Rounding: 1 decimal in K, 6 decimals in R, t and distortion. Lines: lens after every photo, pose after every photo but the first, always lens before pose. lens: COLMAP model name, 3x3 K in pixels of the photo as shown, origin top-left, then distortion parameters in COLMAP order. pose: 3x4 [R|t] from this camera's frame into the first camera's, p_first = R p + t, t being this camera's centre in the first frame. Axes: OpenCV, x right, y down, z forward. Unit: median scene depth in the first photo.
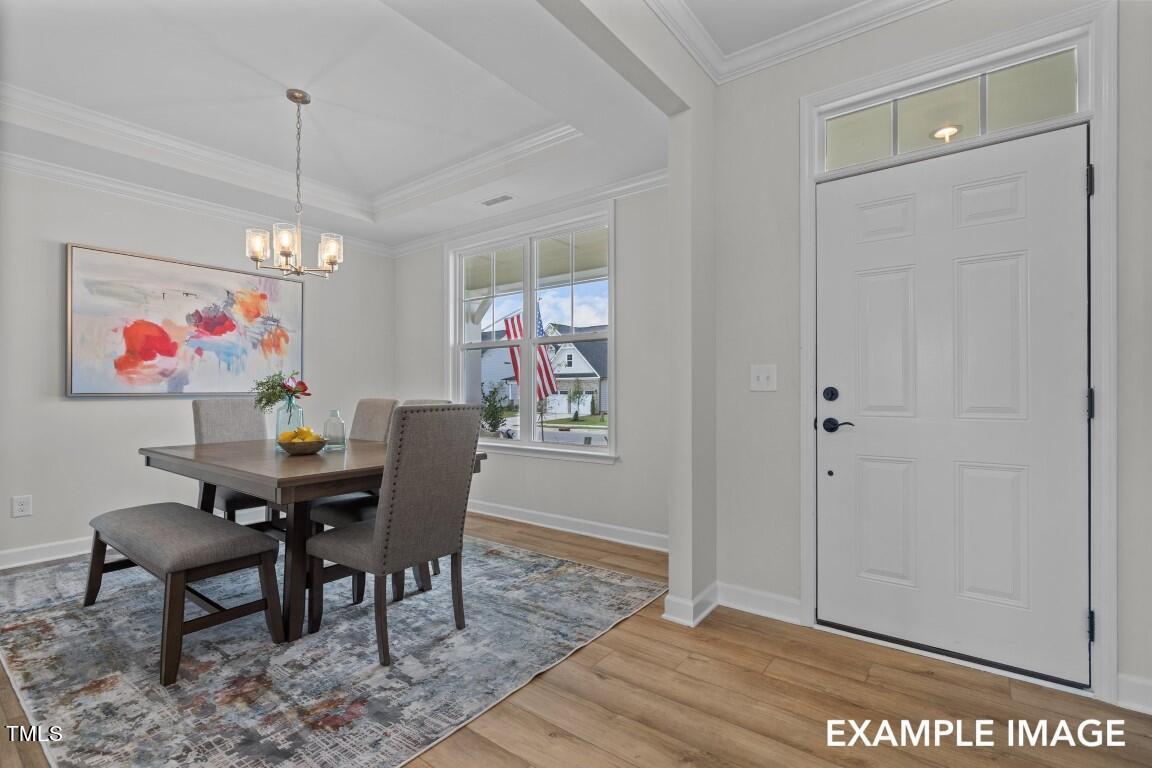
lens RADIAL K [[527.2, 0, 577.6], [0, 527.2, 387.8], [0, 0, 1]] dist [0.001455, 0.001416]
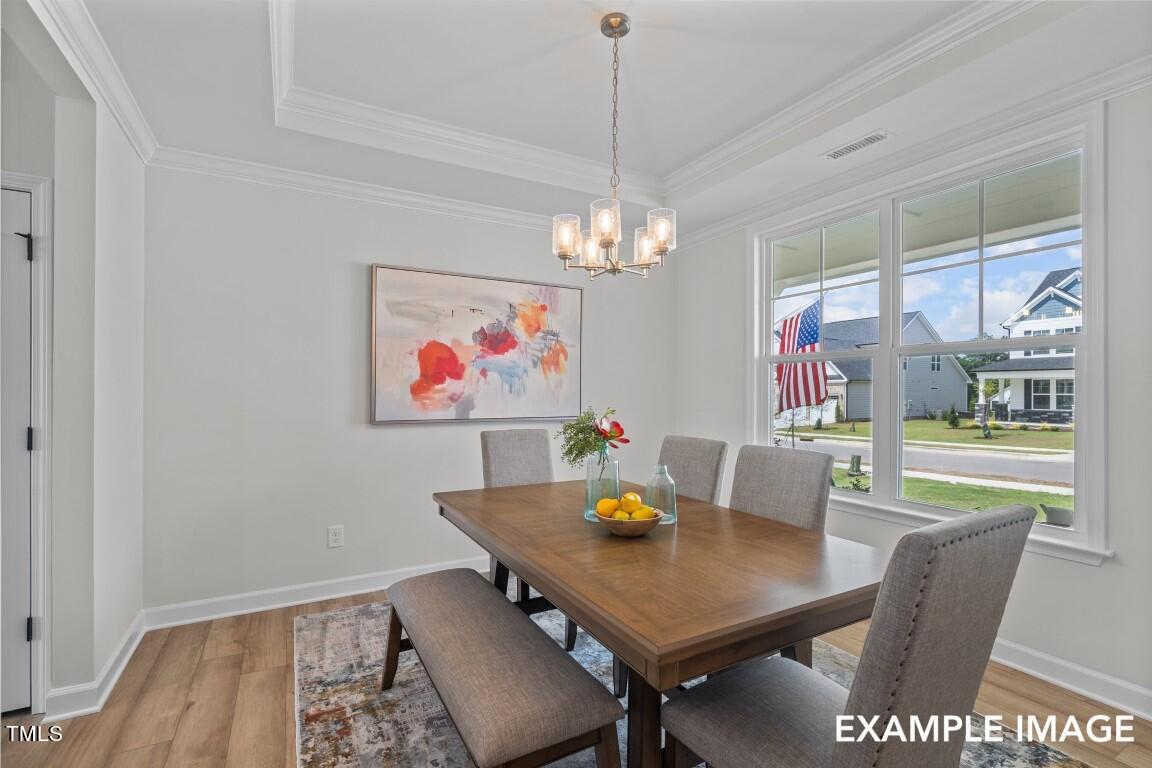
lens RADIAL K [[527.2, 0, 575.0], [0, 527.2, 386.6], [0, 0, 1]] dist [0.001455, 0.001416]
pose [[0.915606, 0.001792, -0.402072, -0.221406], [-0.003655, 0.999986, -0.003867, -0.044162], [0.402059, 0.005011, 0.915600, 0.247399]]
